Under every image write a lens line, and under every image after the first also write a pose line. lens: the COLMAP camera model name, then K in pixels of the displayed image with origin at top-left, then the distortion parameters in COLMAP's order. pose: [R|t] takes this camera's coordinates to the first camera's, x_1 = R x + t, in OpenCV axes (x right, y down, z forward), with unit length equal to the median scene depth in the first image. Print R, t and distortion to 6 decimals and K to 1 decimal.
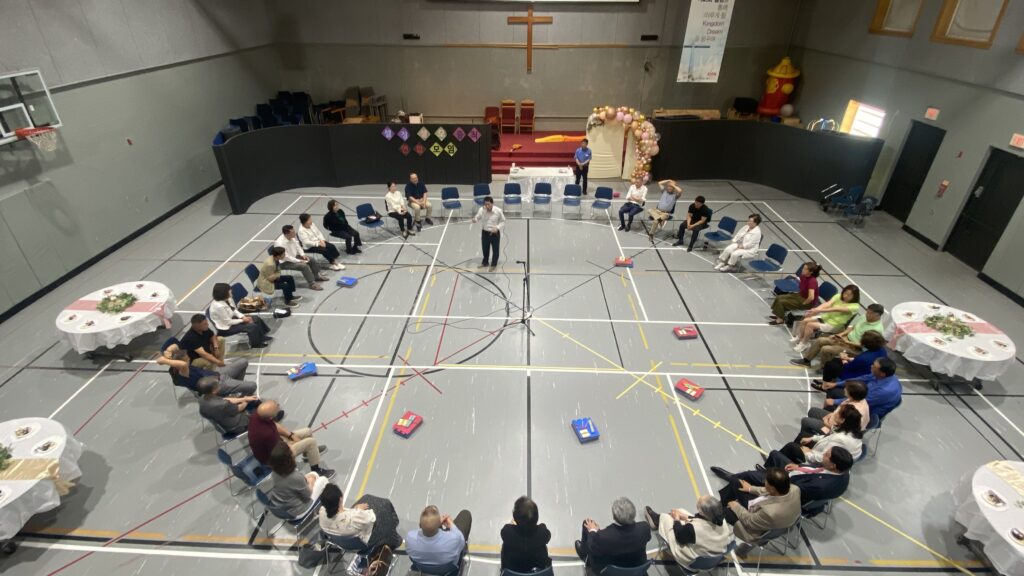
lens RADIAL K [[483.1, 0, 512.0], [0, 483.1, 288.0], [0, 0, 1]] dist [0.045253, -0.039015]
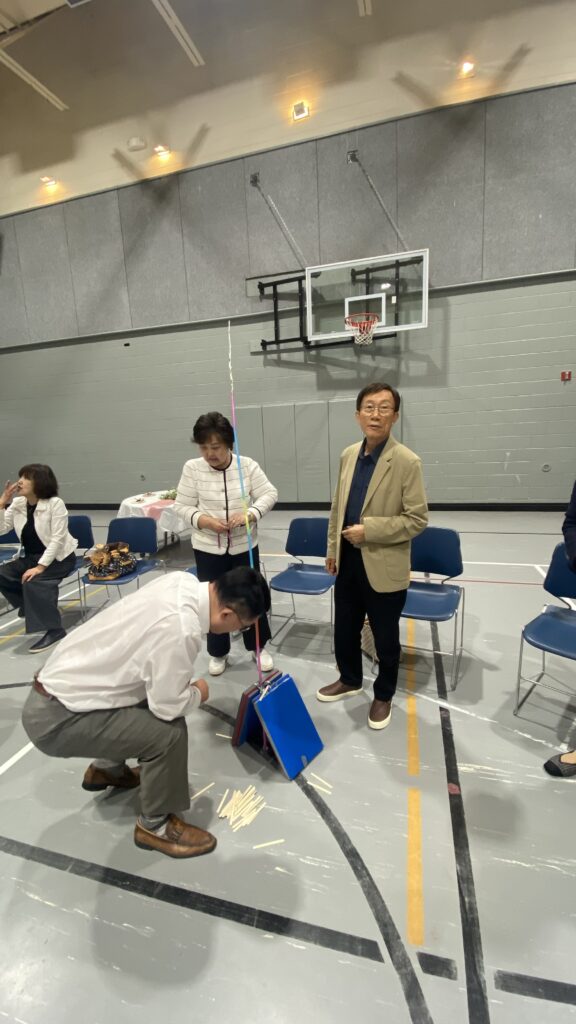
lens RADIAL K [[421.5, 0, 288.0], [0, 421.5, 512.0], [0, 0, 1]] dist [0.023176, -0.020695]
pose [[-0.246692, 0.183980, -0.951470, -0.127931], [-0.462086, 0.840682, 0.282365, -0.116549], [0.851833, 0.509318, -0.122375, 0.679675]]
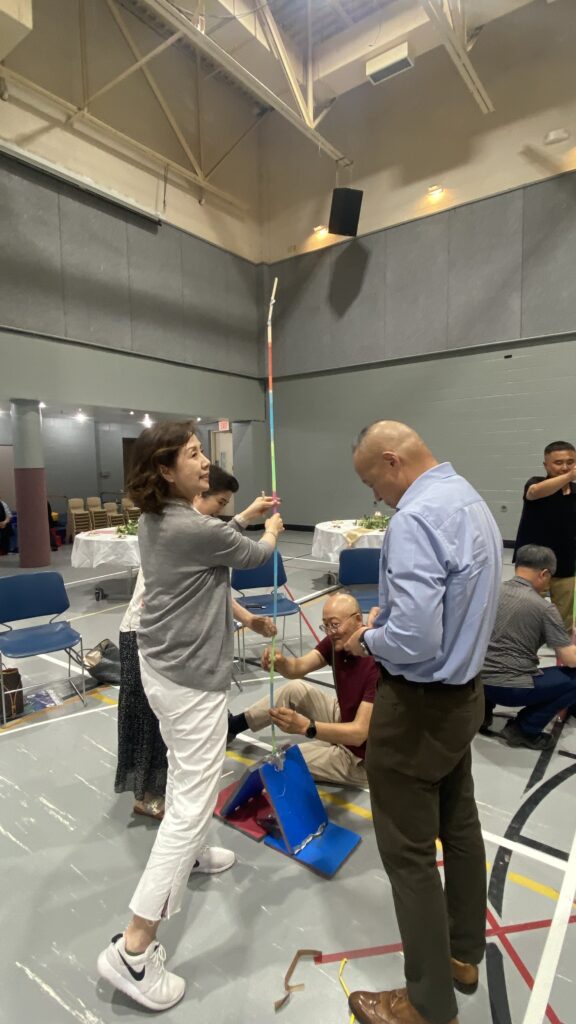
lens RADIAL K [[512.9, 0, 288.0], [0, 512.9, 512.0], [0, 0, 1]] dist [0.045776, -0.046452]
pose [[-0.571070, 0.076027, -0.817373, -0.002794], [-0.416274, 0.831367, 0.368164, -0.011079], [0.707528, 0.550499, -0.443120, 0.500699]]
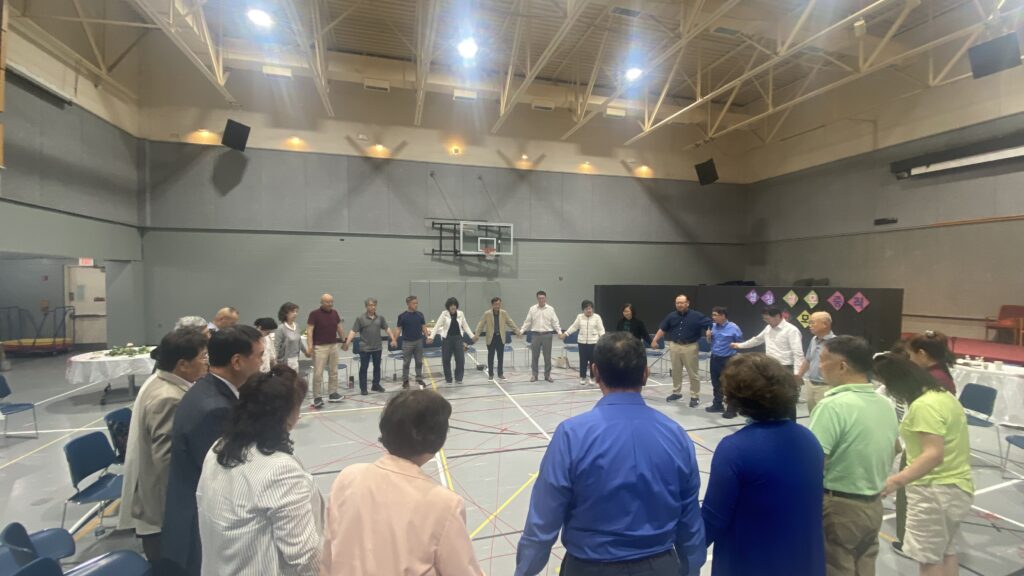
lens RADIAL K [[425.7, 0, 512.0], [0, 425.7, 288.0], [0, 0, 1]] dist [-0.002113, -0.000615]
pose [[0.307120, 0.011254, -0.951604, 0.343233], [-0.492317, 0.857612, -0.148747, -0.000595], [0.814433, 0.514175, 0.268930, 0.421534]]
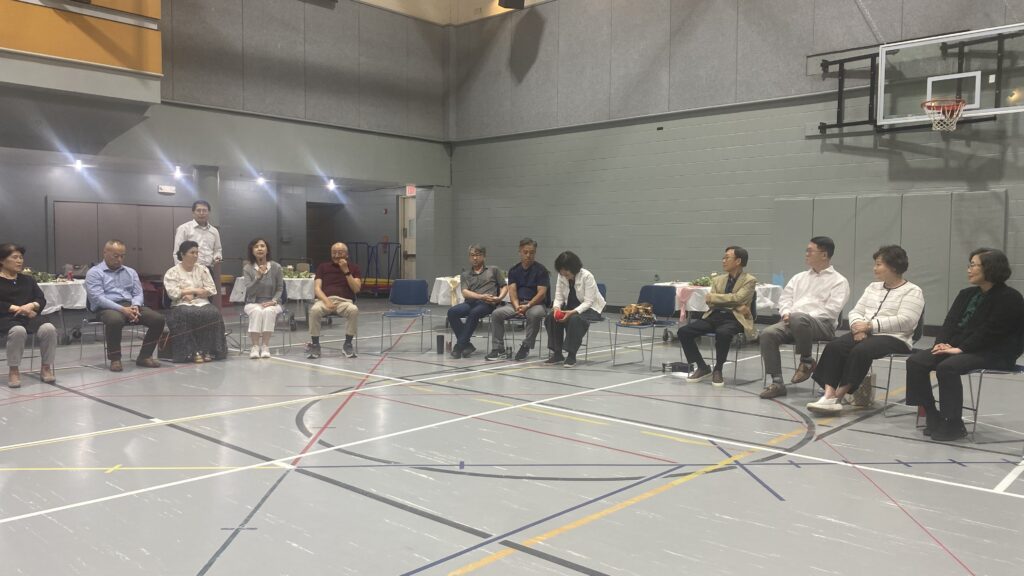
lens RADIAL K [[772.6, 0, 512.0], [0, 772.6, 288.0], [0, 0, 1]] dist [0.005211, -0.008986]
pose [[-0.650889, 0.026697, -0.758703, 0.159853], [-0.403190, 0.834634, 0.375265, -0.160101], [0.643258, 0.550157, -0.532491, 0.793184]]
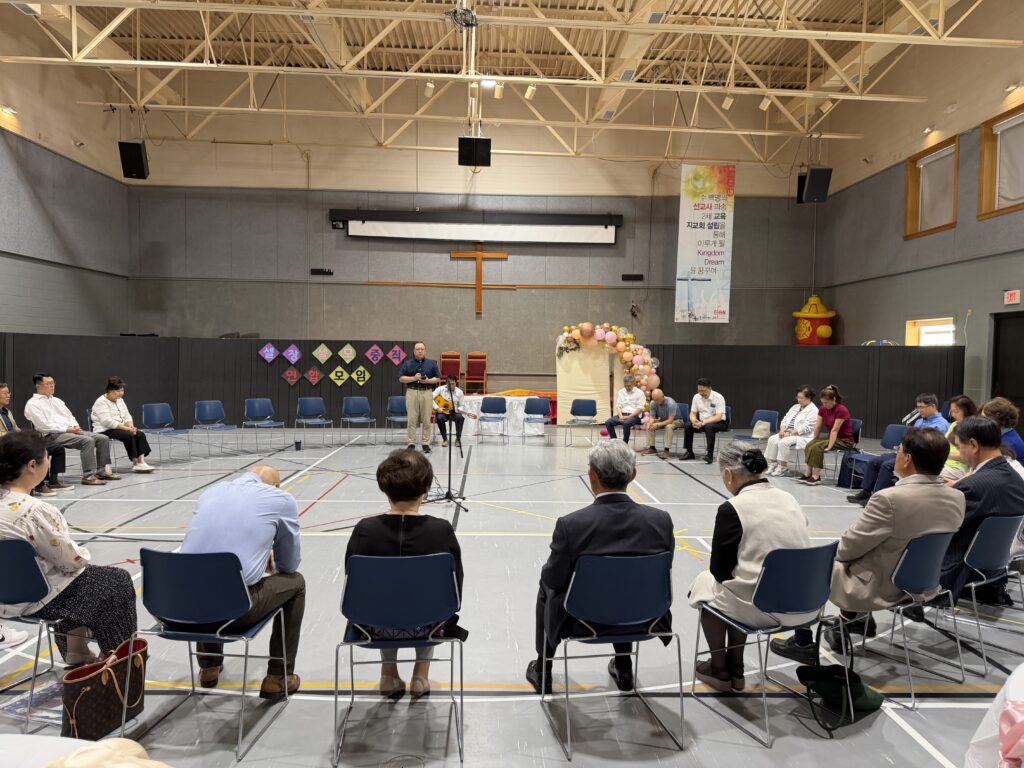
lens RADIAL K [[723.9, 0, 512.0], [0, 723.9, 384.0], [0, 0, 1]] dist [0.161351, -0.254384]
pose [[0.998362, 0.005445, 0.056958, 0.029088], [0.022780, 0.875336, -0.482979, 0.228471], [-0.052487, 0.483485, 0.873778, 0.094614]]
